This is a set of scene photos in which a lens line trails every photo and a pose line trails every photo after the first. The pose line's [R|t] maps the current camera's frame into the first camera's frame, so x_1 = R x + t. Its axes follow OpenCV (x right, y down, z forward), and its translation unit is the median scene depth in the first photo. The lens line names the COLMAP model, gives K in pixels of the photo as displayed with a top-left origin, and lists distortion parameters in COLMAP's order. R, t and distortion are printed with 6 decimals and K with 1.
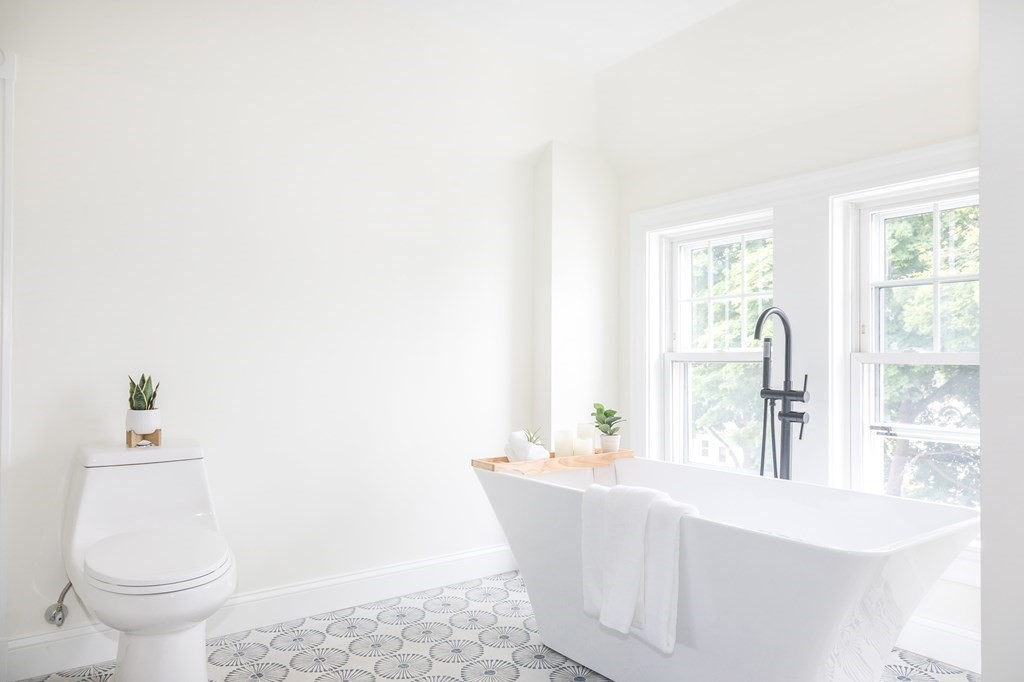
lens RADIAL K [[695.5, 0, 516.0], [0, 695.5, 341.9], [0, 0, 1]] dist [0.007403, 0.001057]
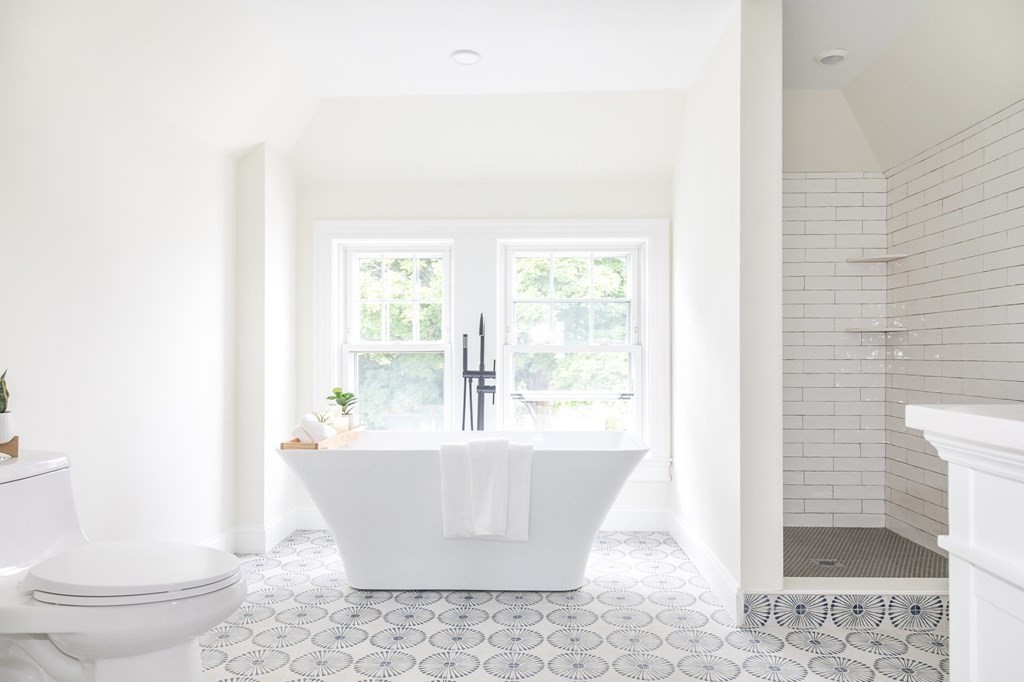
lens RADIAL K [[695.5, 0, 516.0], [0, 695.5, 341.9], [0, 0, 1]] dist [0.007403, 0.001057]
pose [[0.629948, 0.008554, 0.776590, -0.670634], [-0.014744, 0.999891, 0.000946, 0.007352], [-0.776497, -0.012046, 0.630006, 0.048454]]
